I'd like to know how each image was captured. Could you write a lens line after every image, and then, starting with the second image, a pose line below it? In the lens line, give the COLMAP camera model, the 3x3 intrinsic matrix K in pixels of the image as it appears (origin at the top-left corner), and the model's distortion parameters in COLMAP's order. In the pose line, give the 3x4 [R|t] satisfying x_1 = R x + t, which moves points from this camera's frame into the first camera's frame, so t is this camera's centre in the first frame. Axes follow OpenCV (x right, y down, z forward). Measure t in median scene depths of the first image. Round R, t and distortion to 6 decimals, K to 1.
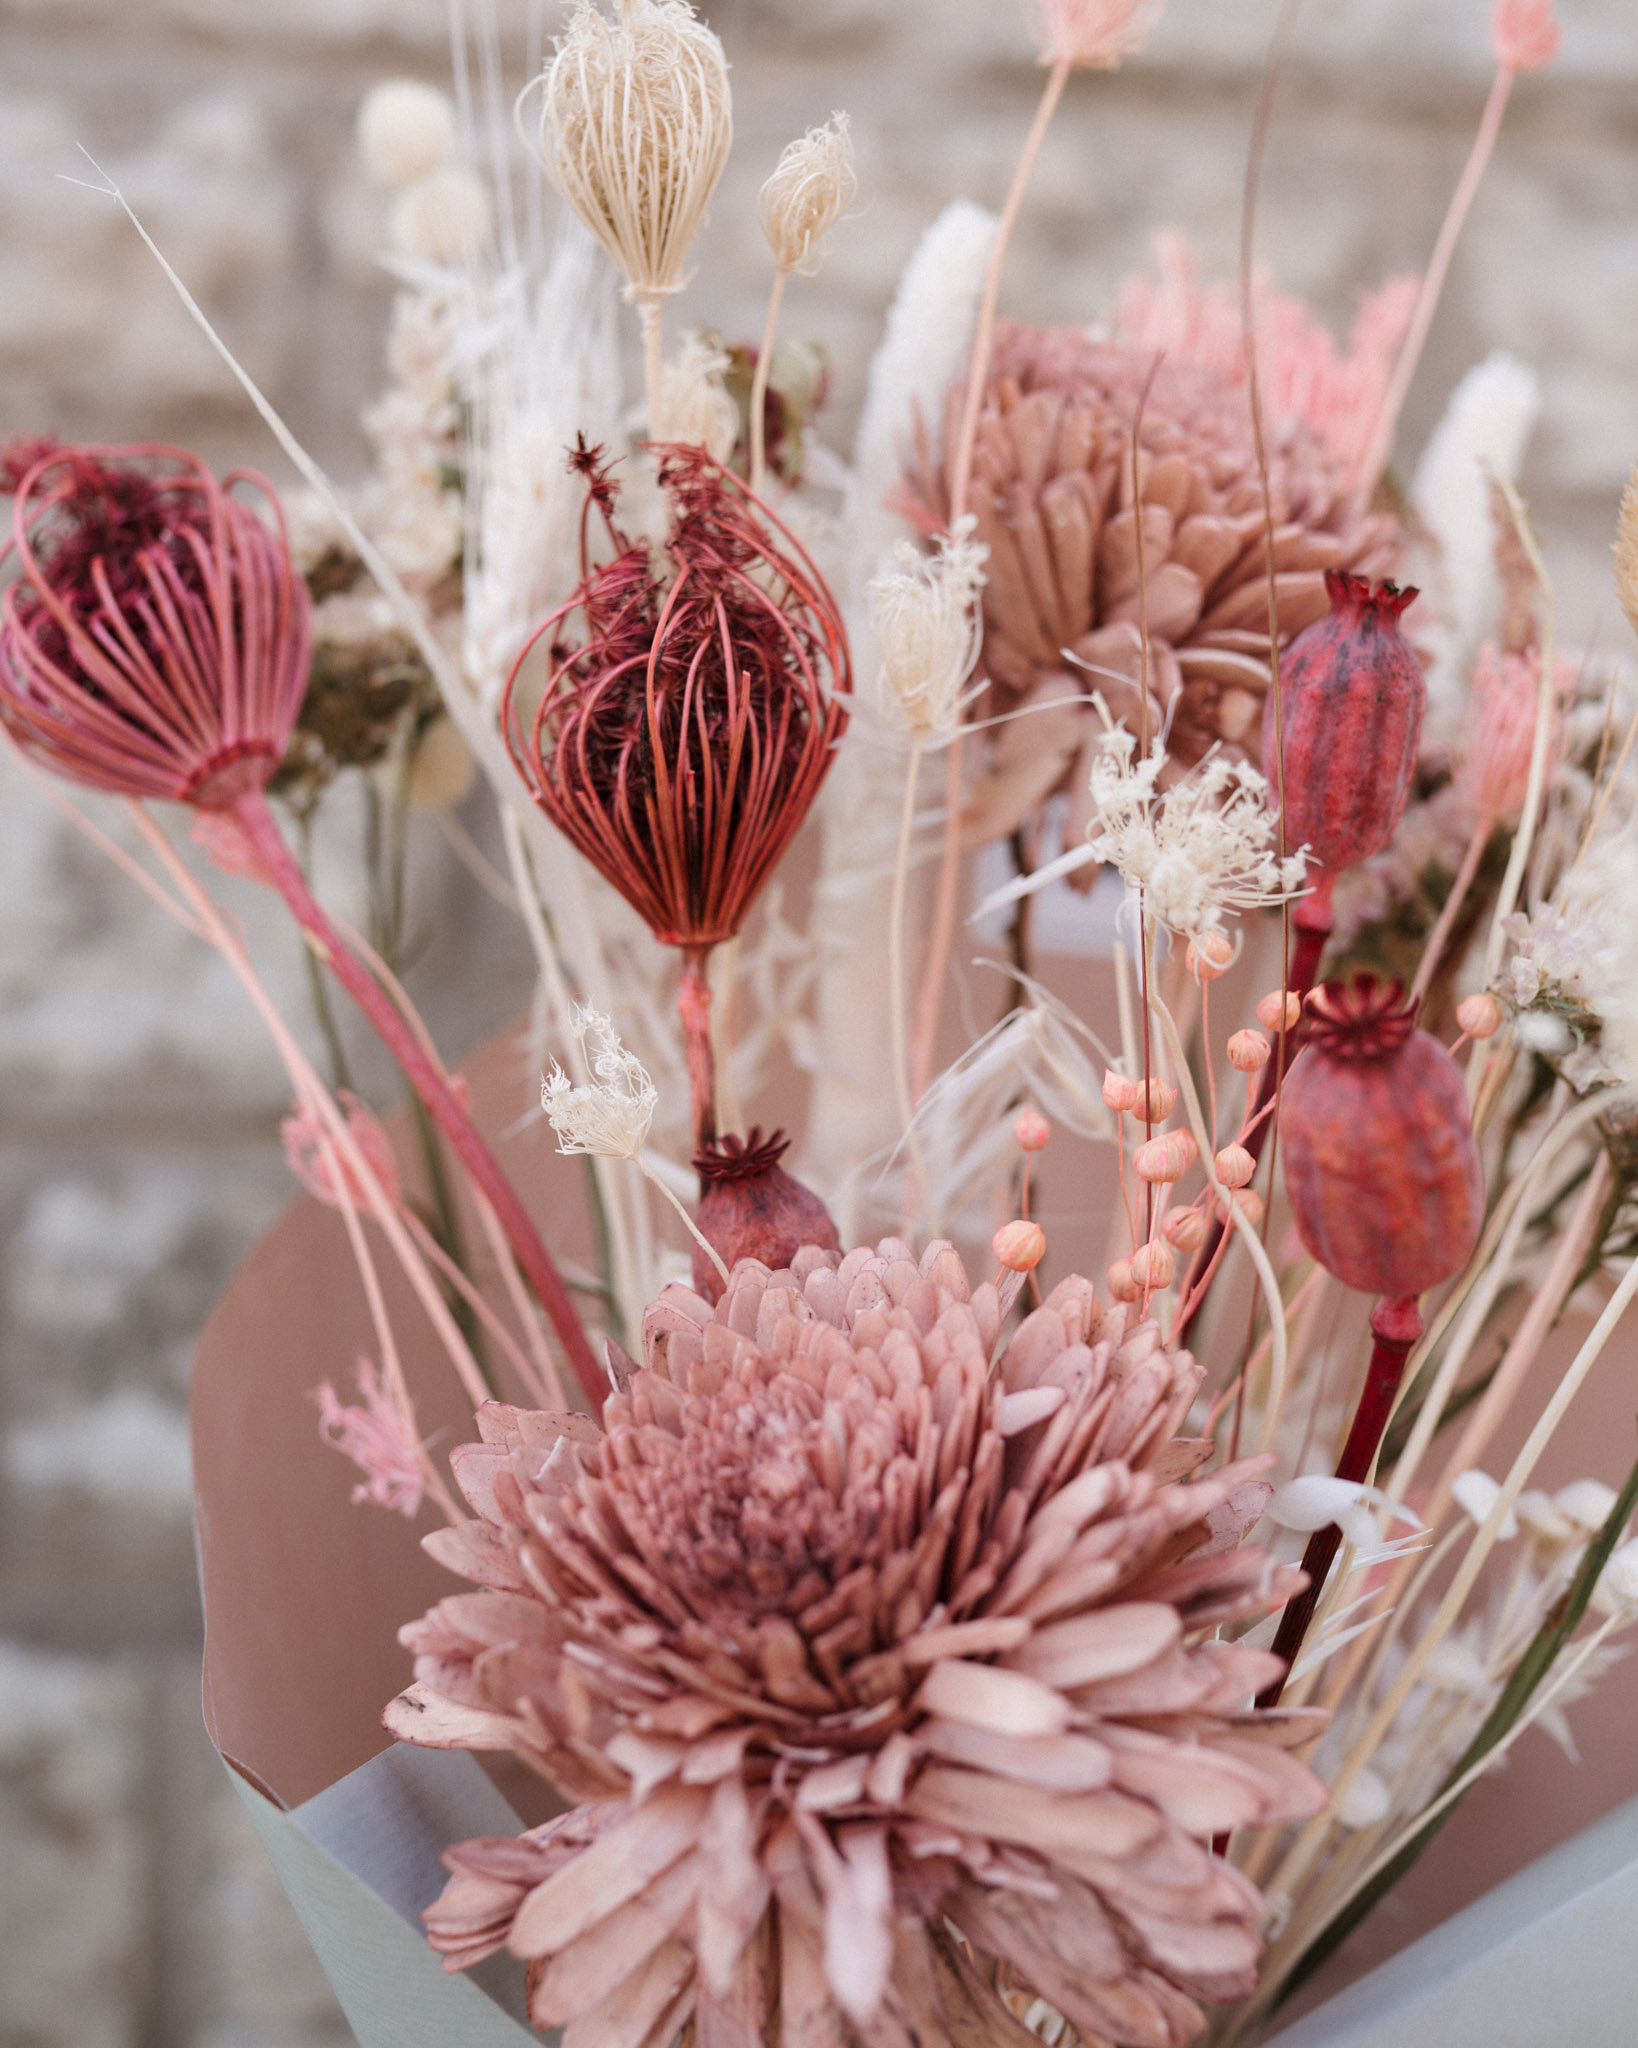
lens RADIAL K [[2460.0, 0, 819.4], [0, 2460.0, 887.2], [0, 0, 1]] dist [-0.125897, 0.084768]
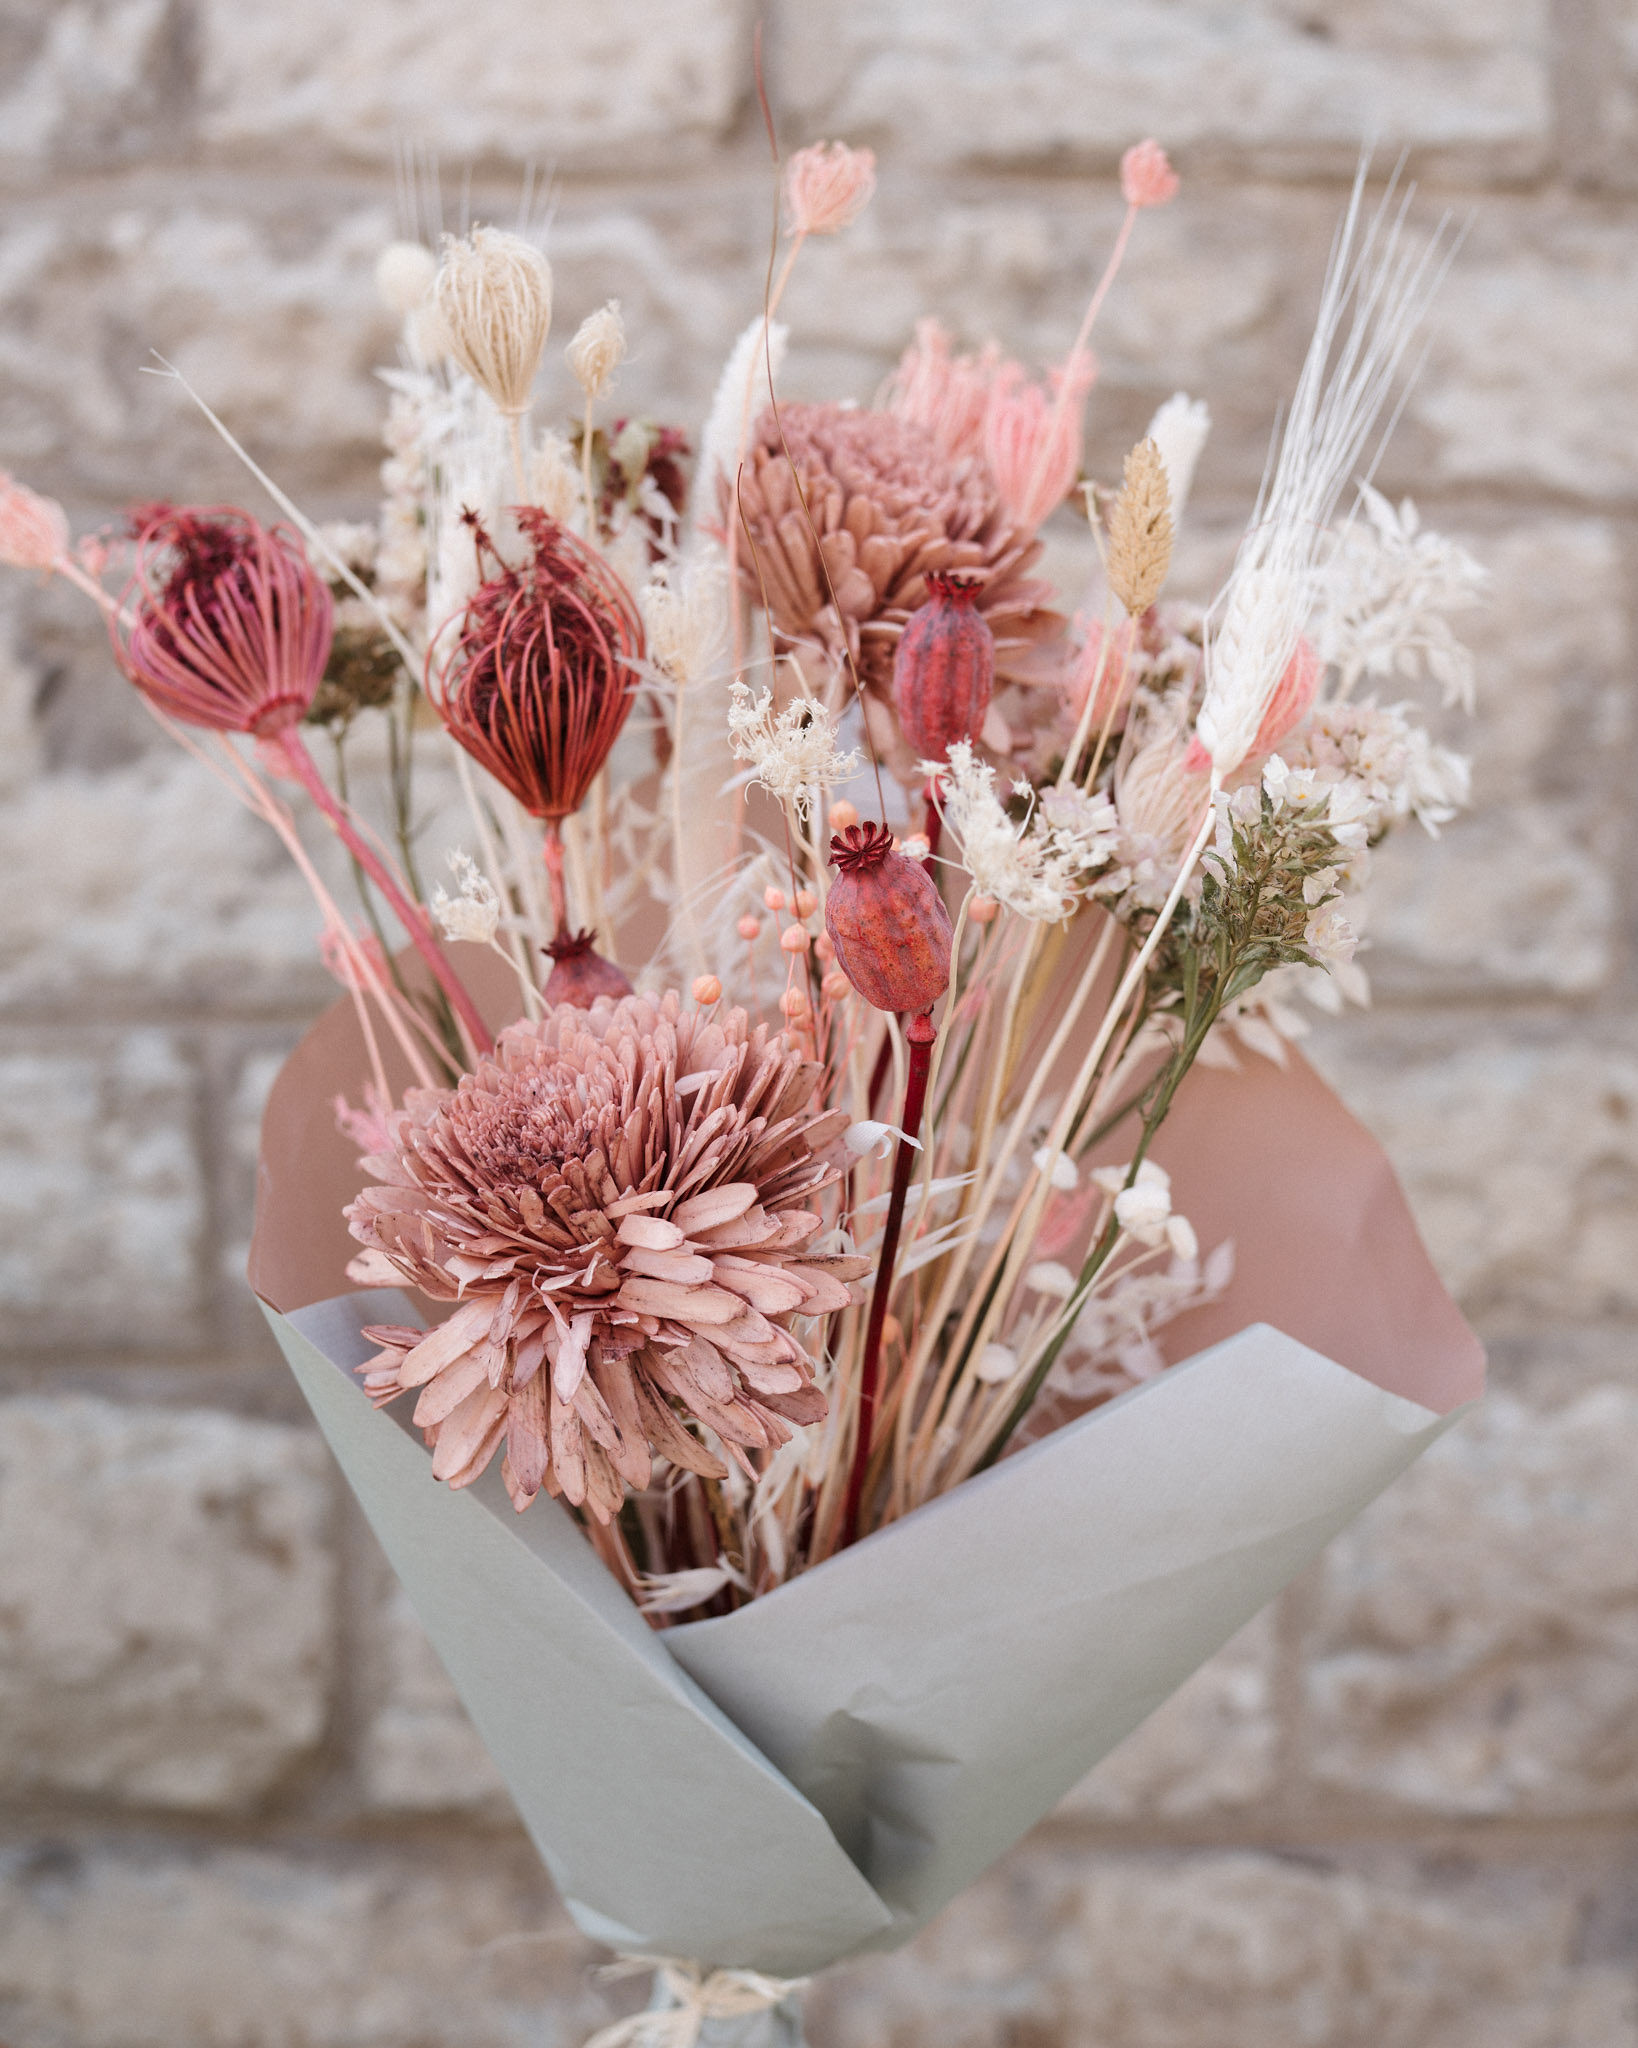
lens RADIAL K [[2460.0, 0, 819.4], [0, 2460.0, 887.2], [0, 0, 1]] dist [-0.125897, 0.084768]
pose [[0.993562, -0.012440, -0.112607, 0.319573], [0.016712, 0.999173, 0.037070, 0.013823], [0.112053, -0.038713, 0.992948, -0.606217]]
